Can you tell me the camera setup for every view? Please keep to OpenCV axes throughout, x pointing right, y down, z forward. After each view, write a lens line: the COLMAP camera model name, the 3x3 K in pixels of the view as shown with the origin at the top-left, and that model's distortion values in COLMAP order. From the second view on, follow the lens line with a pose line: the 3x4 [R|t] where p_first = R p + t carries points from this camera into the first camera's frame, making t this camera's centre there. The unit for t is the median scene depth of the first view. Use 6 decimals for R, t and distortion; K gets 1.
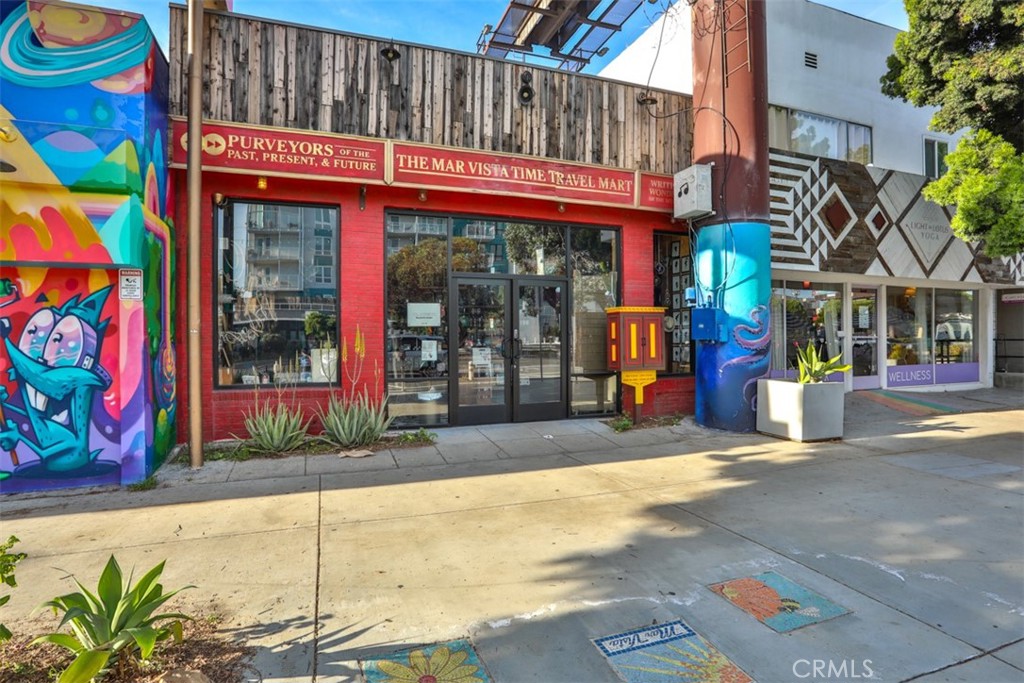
lens RADIAL K [[530.2, 0, 512.0], [0, 530.2, 341.5], [0, 0, 1]] dist [-0.082686, 0.034919]
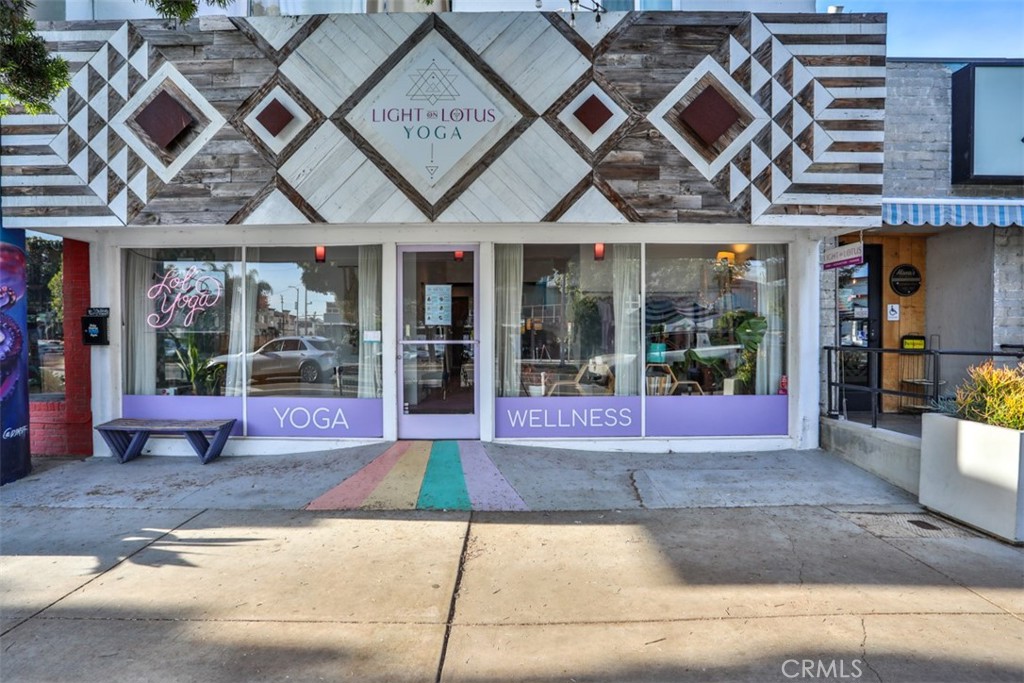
lens RADIAL K [[530.2, 0, 512.0], [0, 530.2, 341.5], [0, 0, 1]] dist [-0.082686, 0.034919]
pose [[0.938635, 0.007311, -0.344835, 1.119474], [-0.005370, 0.999964, 0.006582, -0.015746], [0.344870, -0.004326, 0.938640, 0.594446]]
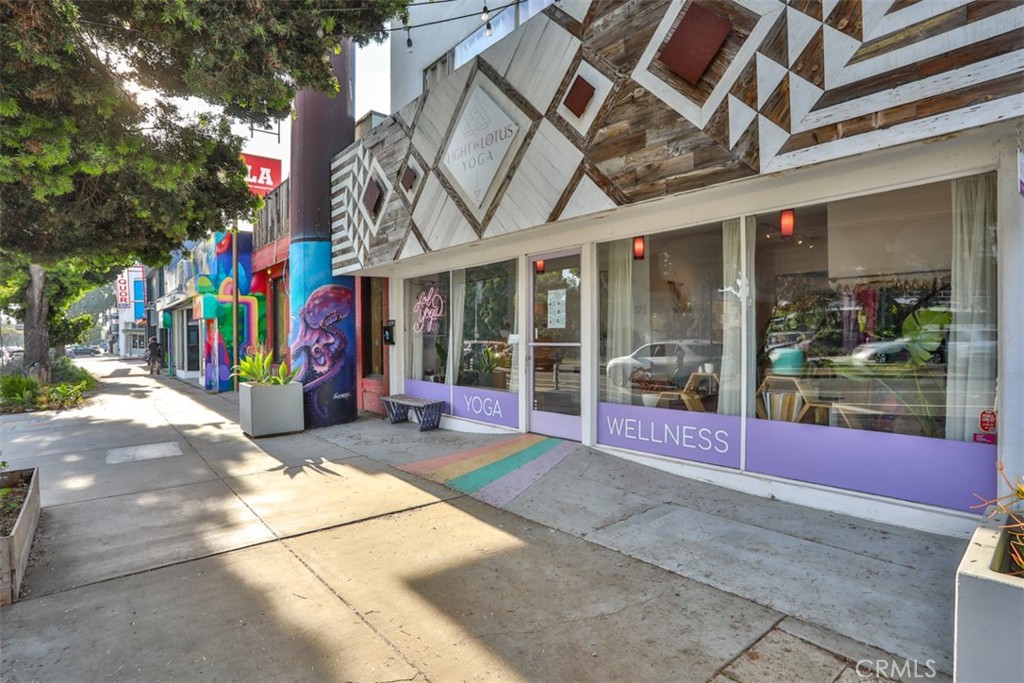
lens RADIAL K [[530.2, 0, 512.0], [0, 530.2, 341.5], [0, 0, 1]] dist [-0.082686, 0.034919]
pose [[0.338597, 0.009360, -0.940885, 1.437778], [-0.003512, 0.999956, 0.008684, -0.020260], [0.940925, 0.000364, 0.338615, 0.889965]]
